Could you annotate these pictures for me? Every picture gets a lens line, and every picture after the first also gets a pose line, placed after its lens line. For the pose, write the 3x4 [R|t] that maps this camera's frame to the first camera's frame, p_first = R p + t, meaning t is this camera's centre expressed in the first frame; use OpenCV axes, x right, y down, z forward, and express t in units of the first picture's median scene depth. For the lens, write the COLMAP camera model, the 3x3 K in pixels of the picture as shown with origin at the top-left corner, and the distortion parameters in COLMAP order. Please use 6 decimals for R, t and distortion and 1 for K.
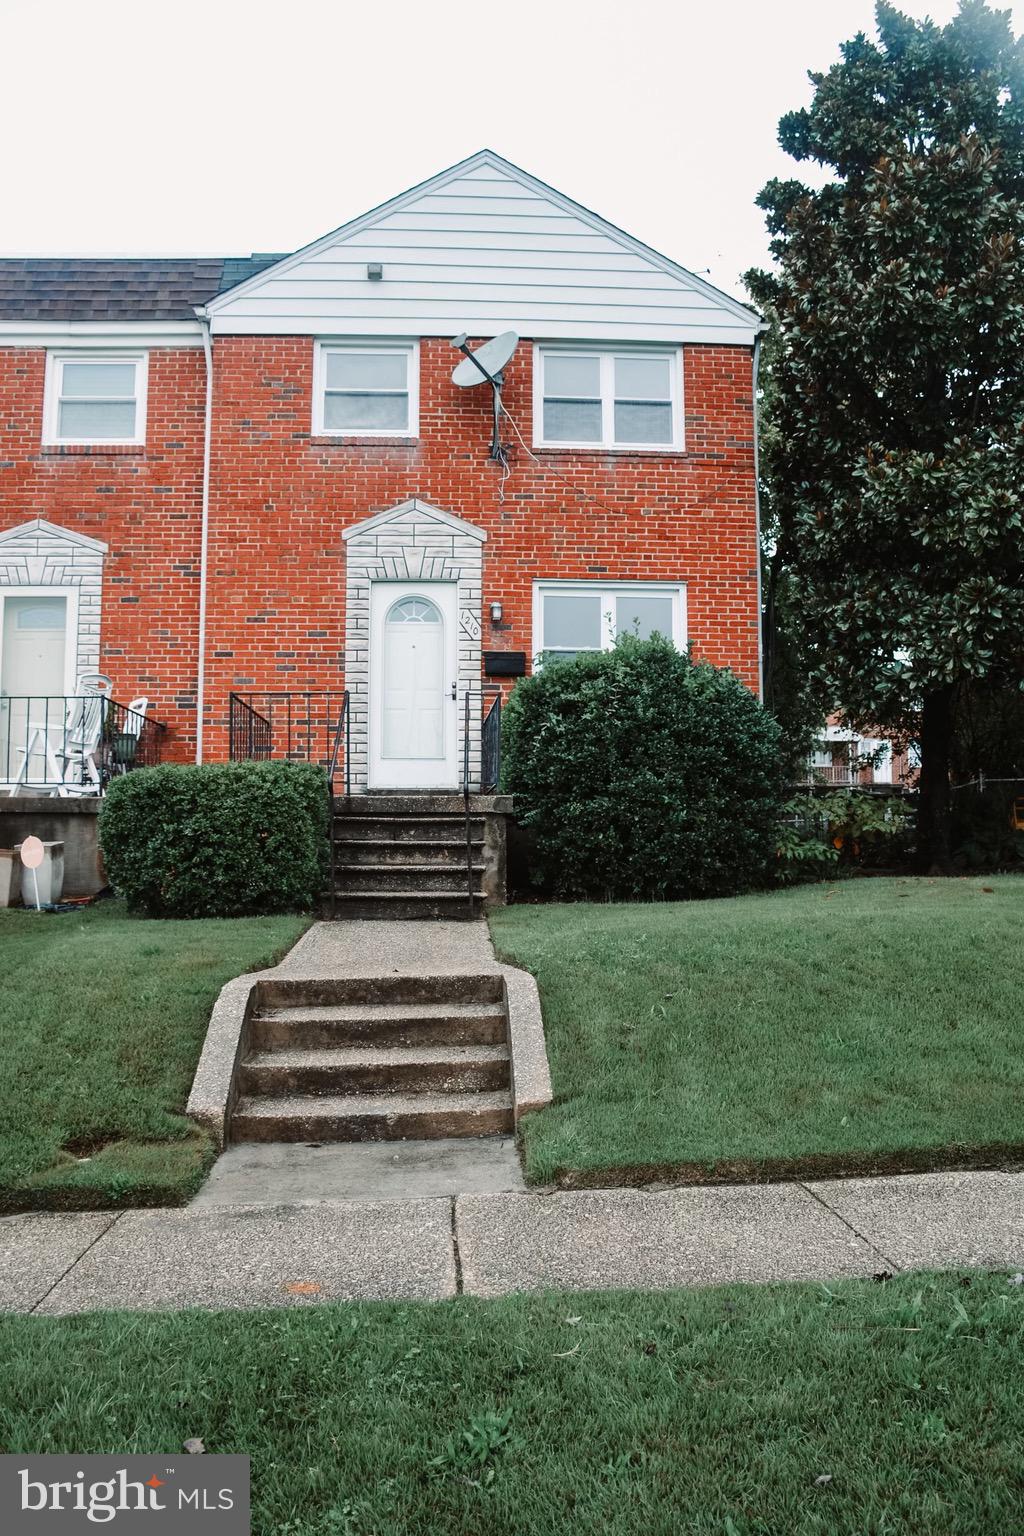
lens RADIAL K [[1218.2, 0, 510.5], [0, 1218.2, 767.5], [0, 0, 1]] dist [-0.139156, 0.087677]
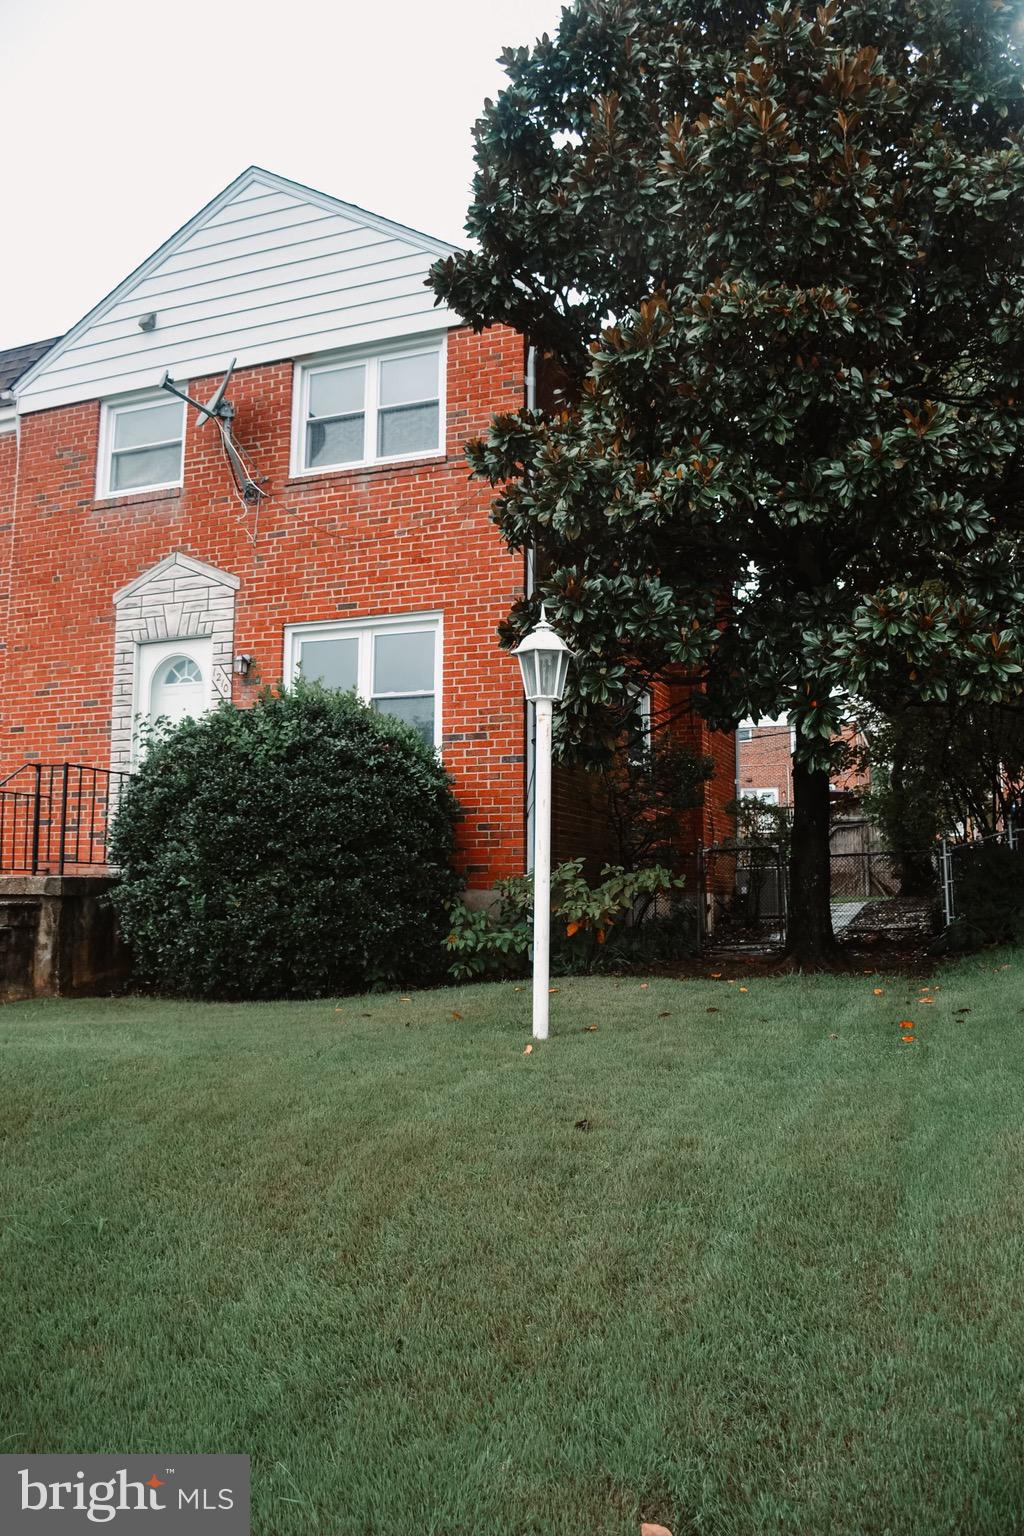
lens RADIAL K [[1218.2, 0, 514.0], [0, 1218.2, 769.1], [0, 0, 1]] dist [-0.139156, 0.087677]
pose [[0.908552, -0.043455, -0.415506, 0.537398], [0.030068, 0.998798, -0.038711, -0.009502], [0.416688, 0.022677, 0.908767, 0.262202]]
